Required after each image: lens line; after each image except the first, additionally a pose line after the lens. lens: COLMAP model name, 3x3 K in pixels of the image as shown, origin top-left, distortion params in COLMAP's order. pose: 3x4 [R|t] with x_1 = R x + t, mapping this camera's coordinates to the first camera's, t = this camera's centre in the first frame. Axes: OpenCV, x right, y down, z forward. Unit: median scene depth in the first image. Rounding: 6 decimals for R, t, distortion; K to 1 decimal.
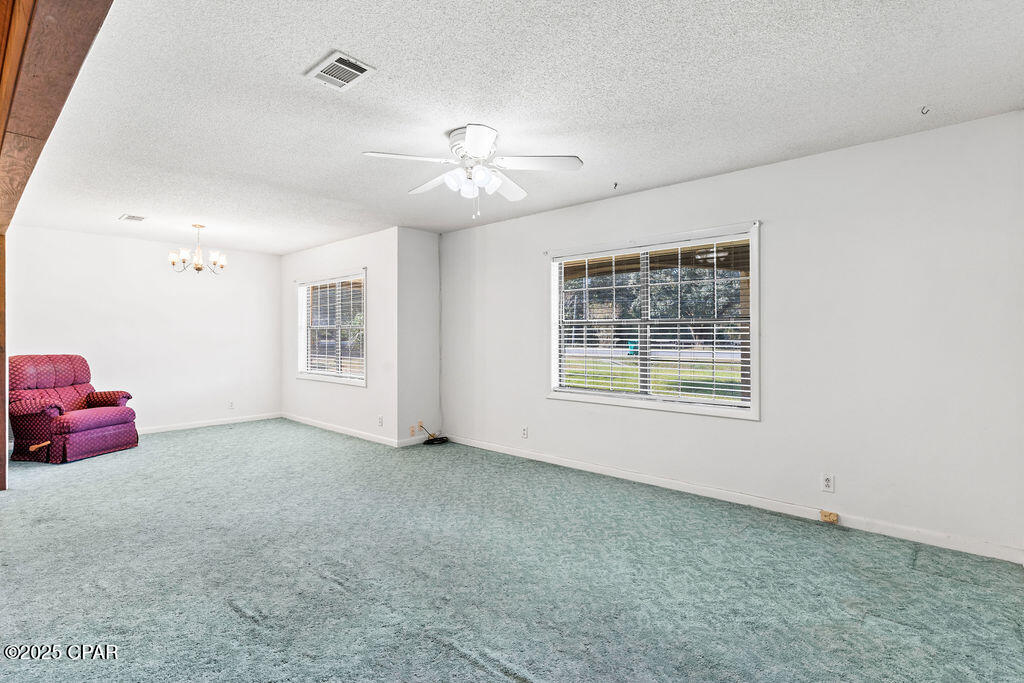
lens RADIAL K [[493.5, 0, 507.4], [0, 493.5, 332.7], [0, 0, 1]] dist [0.002240, 0.000348]
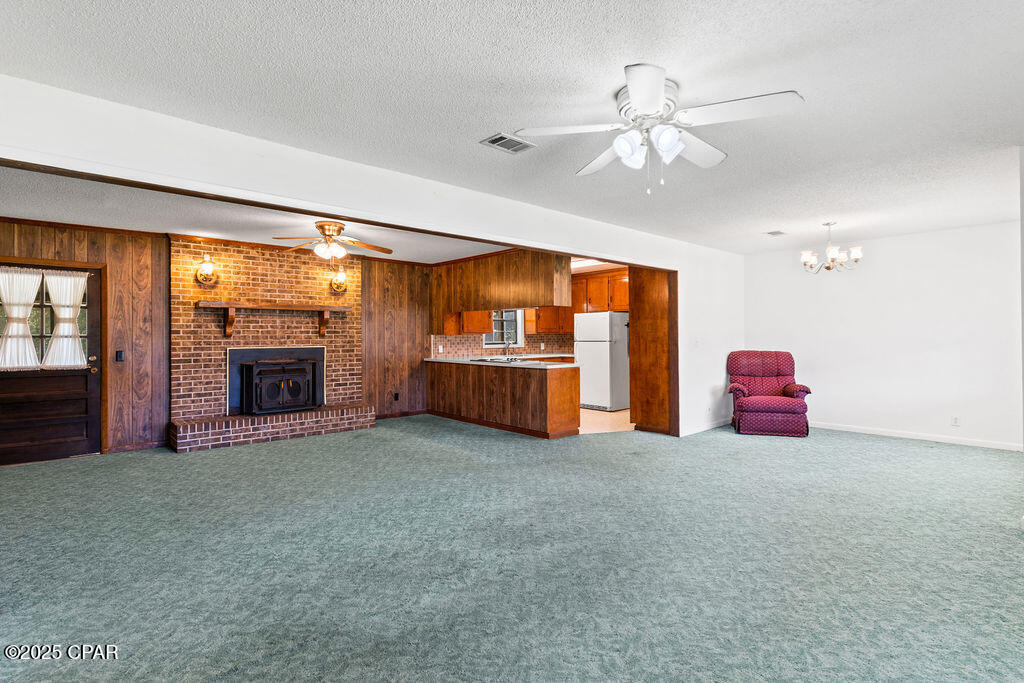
lens RADIAL K [[493.5, 0, 507.4], [0, 493.5, 332.7], [0, 0, 1]] dist [0.002240, 0.000348]
pose [[-0.103170, -0.008198, -0.994630, 0.461295], [0.014070, 0.999854, -0.009700, 0.000692], [0.994564, -0.014995, -0.103039, 0.517208]]
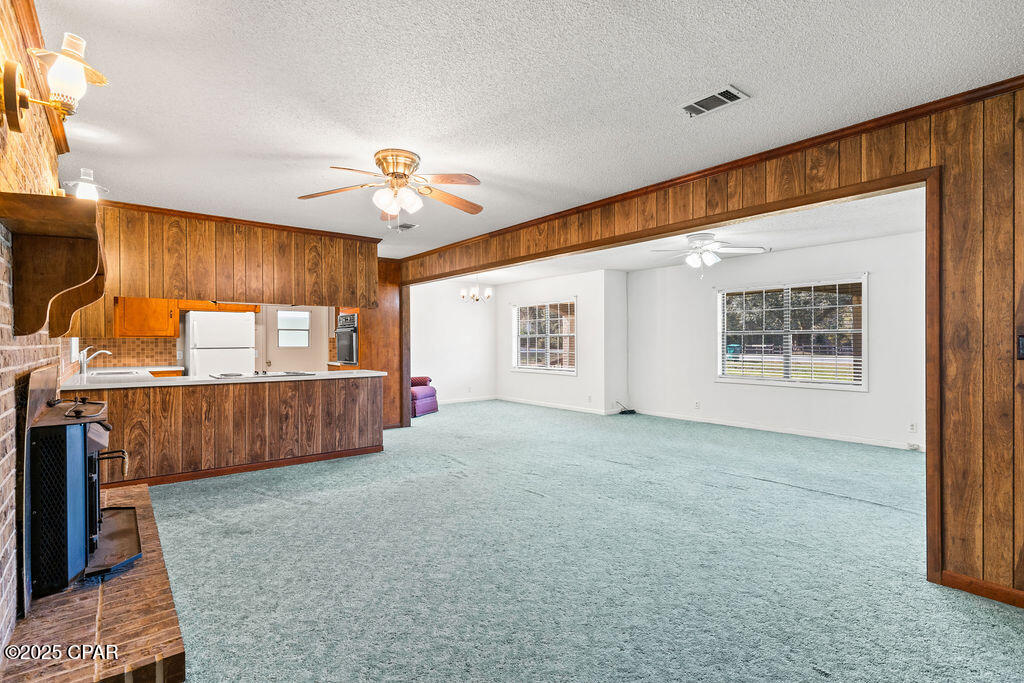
lens RADIAL K [[490.5, 0, 512.0], [0, 490.5, 341.5], [0, 0, 1]] dist [0.010330, 0.000119]
pose [[0.987652, -0.003491, -0.156624, -0.298435], [0.004776, 0.999958, 0.007826, -0.007304], [0.156591, -0.008477, 0.987627, -0.596179]]
